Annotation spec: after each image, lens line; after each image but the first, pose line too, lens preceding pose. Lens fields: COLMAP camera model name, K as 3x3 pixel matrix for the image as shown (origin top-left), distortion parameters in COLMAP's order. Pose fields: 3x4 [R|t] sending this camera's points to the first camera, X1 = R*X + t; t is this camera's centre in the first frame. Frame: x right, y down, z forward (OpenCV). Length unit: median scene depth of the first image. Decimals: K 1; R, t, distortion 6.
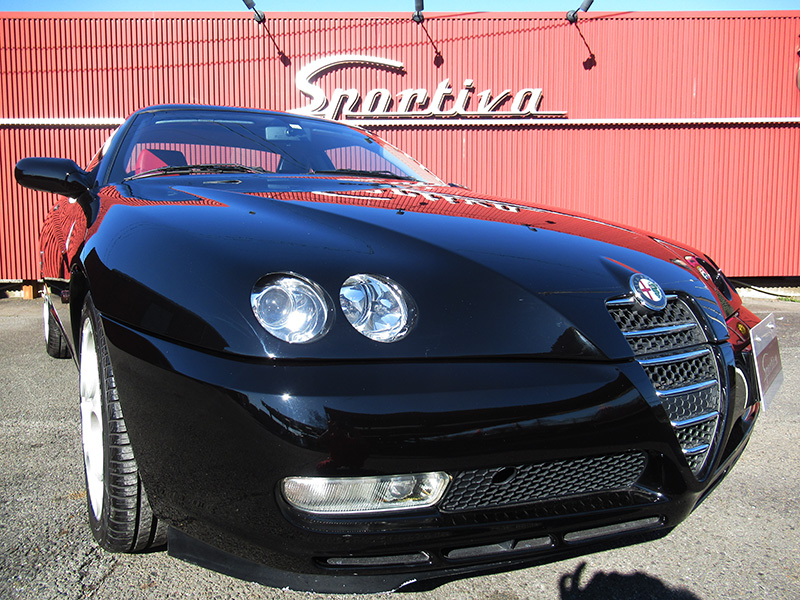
lens RADIAL K [[617.5, 0, 400.0], [0, 617.5, 300.0], [0, 0, 1]] dist [-0.000476, 0.001520]
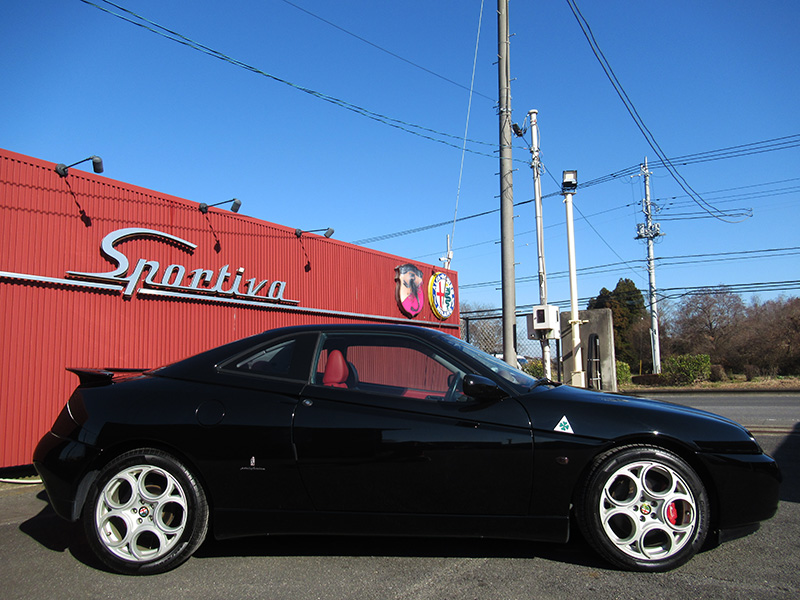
lens RADIAL K [[617.5, 0, 400.0], [0, 617.5, 300.0], [0, 0, 1]] dist [-0.000476, 0.001520]
pose [[0.545120, 0.090829, 0.833423, -0.710501], [0.100771, 0.979807, -0.172694, -0.056295], [-0.832280, 0.178124, 0.524960, 0.123068]]
